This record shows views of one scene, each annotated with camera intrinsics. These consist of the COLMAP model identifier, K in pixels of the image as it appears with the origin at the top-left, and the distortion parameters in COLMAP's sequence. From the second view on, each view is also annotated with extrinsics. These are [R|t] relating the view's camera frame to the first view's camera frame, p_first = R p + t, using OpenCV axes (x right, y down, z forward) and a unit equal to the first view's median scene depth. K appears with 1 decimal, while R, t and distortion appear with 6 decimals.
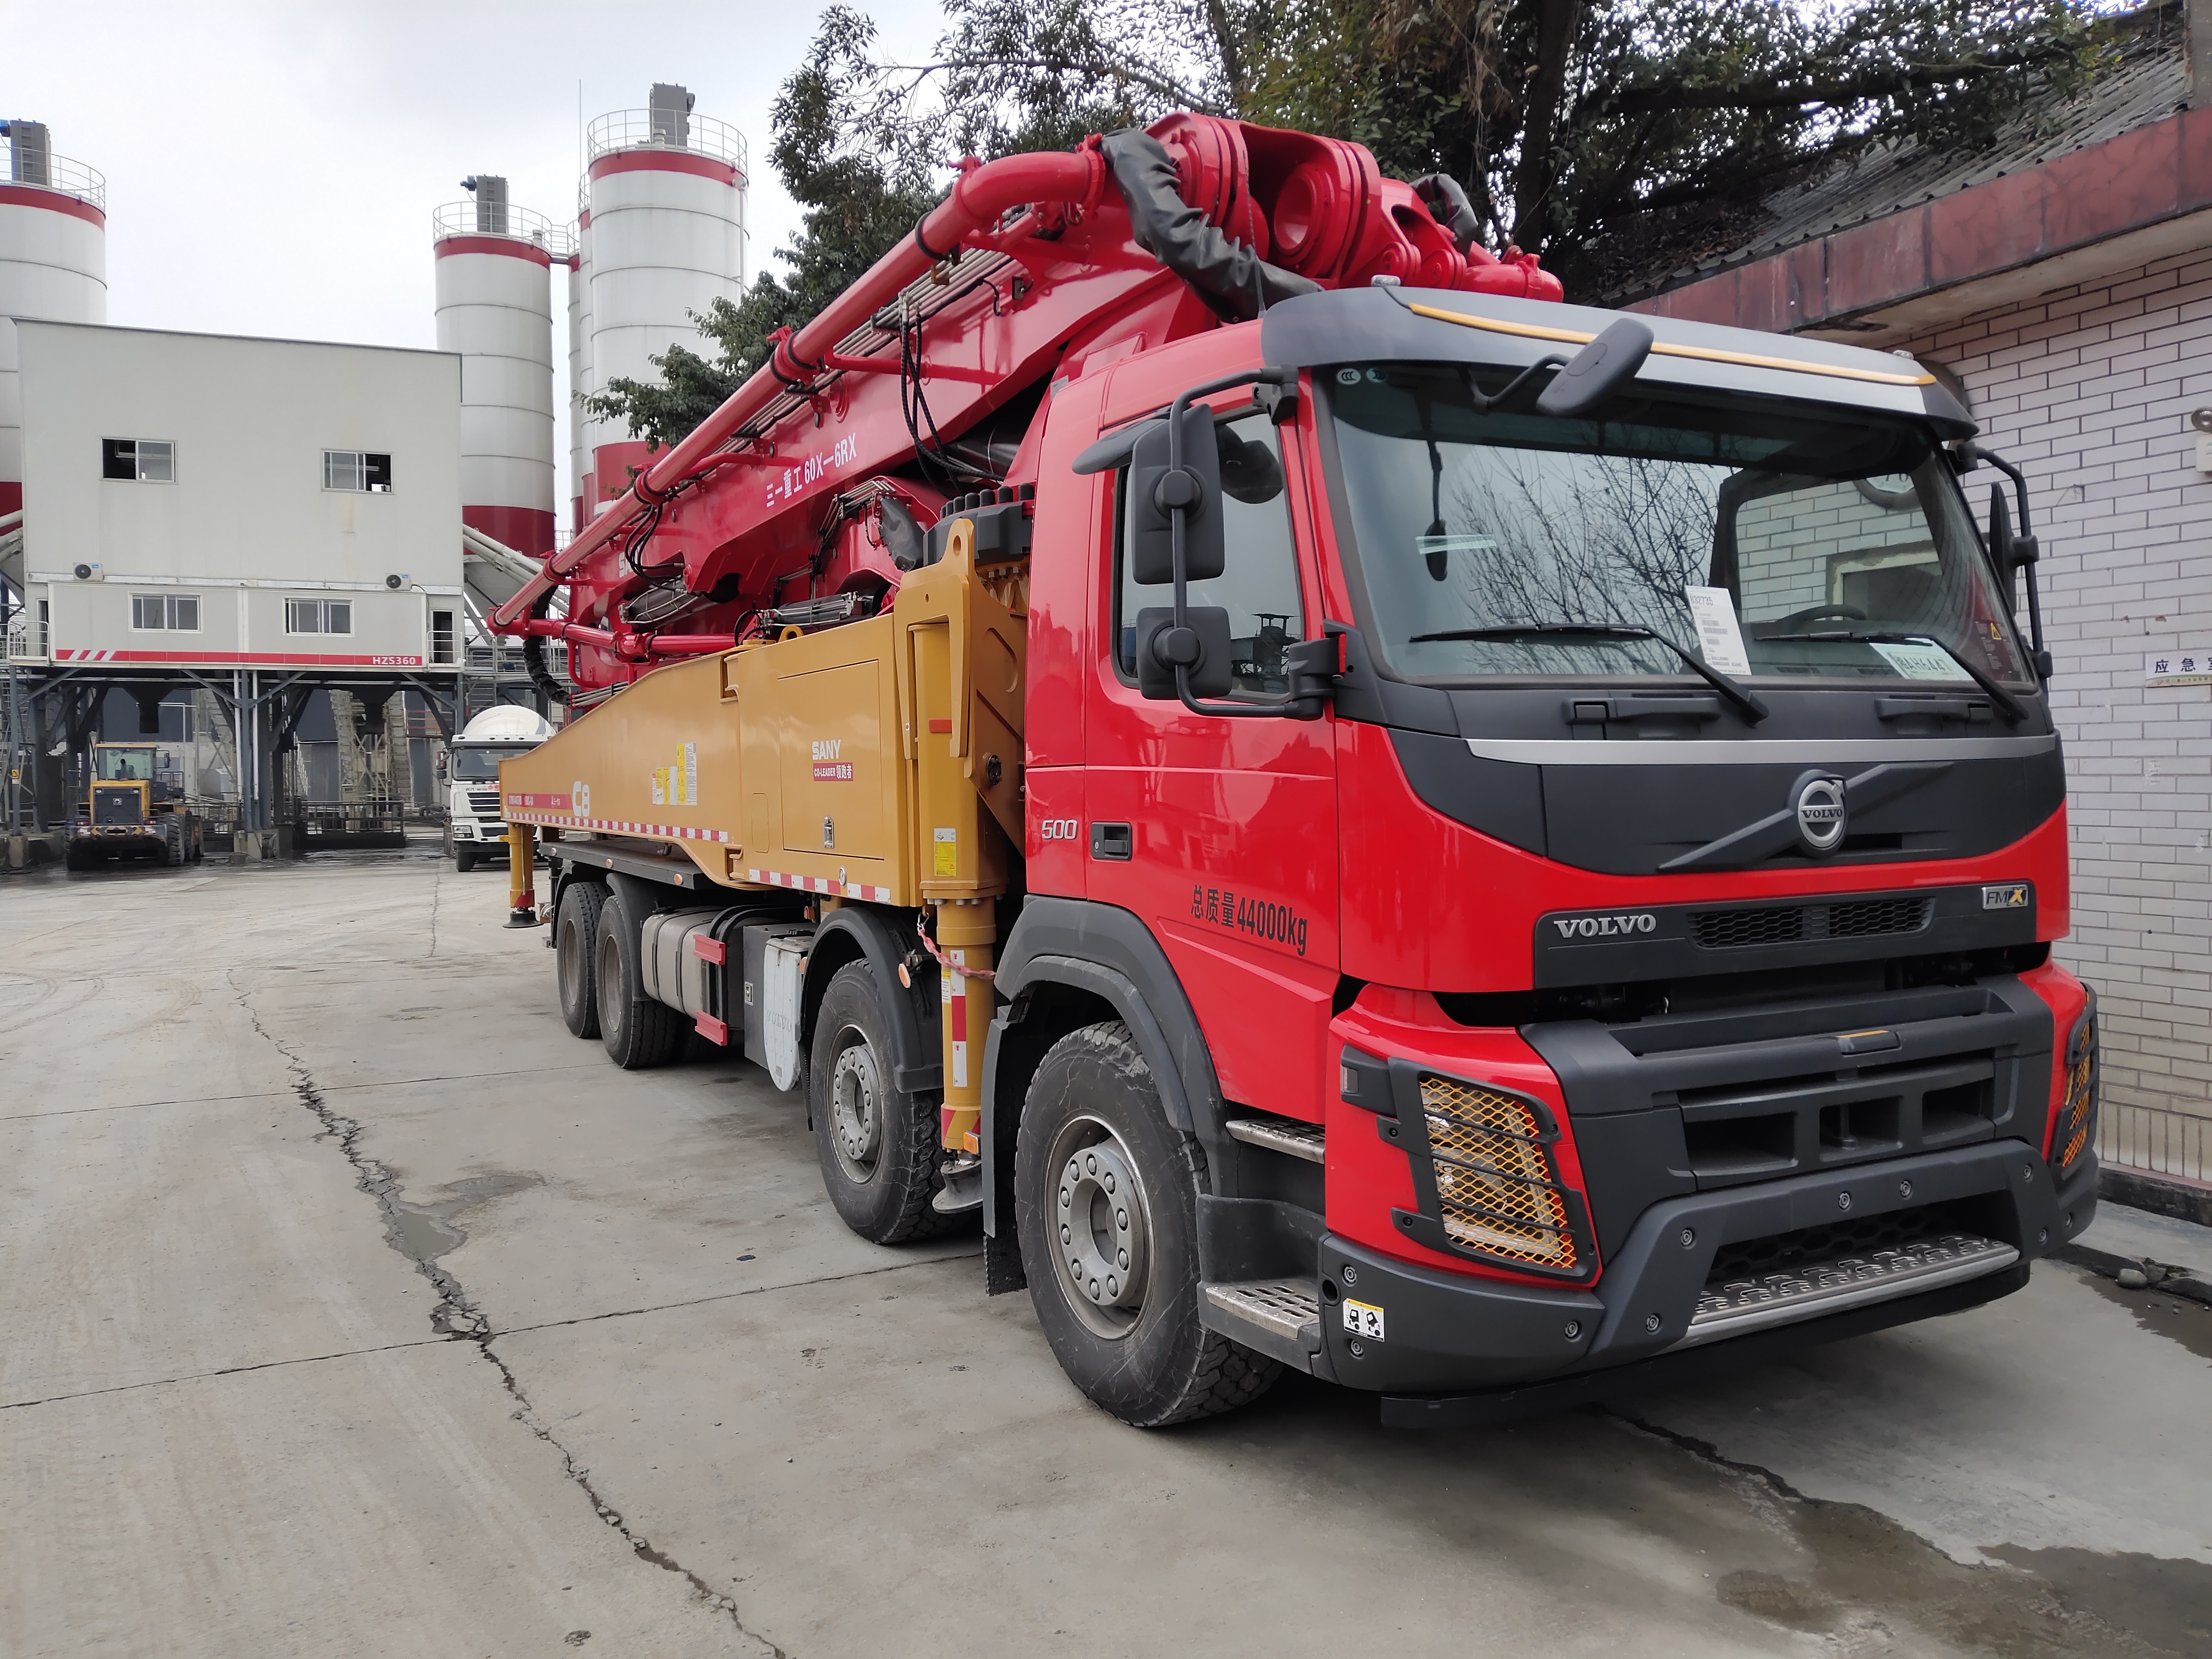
lens RADIAL K [[1706.5, 0, 1093.2], [0, 1706.5, 814.1], [0, 0, 1]] dist [0.068956, -0.114822]
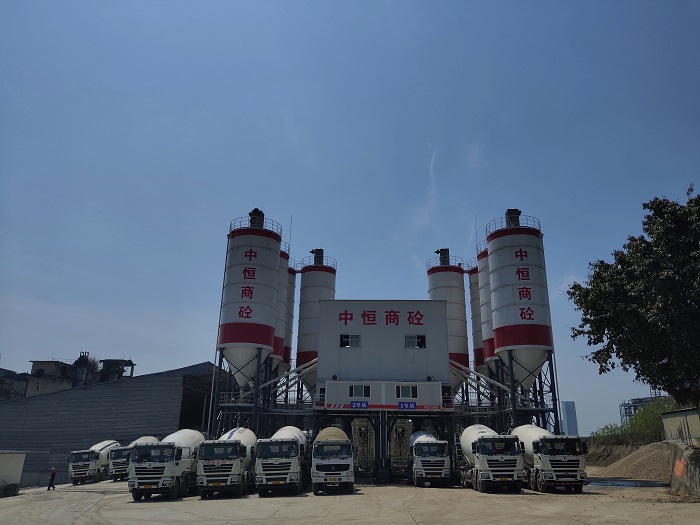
lens RADIAL K [[540.0, 0, 345.9], [0, 540.0, 257.6], [0, 0, 1]] dist [0.068956, -0.114822]
pose [[0.919768, -0.114281, -0.375455, -0.166877], [-0.029059, 0.934209, -0.355540, 0.001250], [0.391385, 0.337925, 0.855935, 0.105308]]
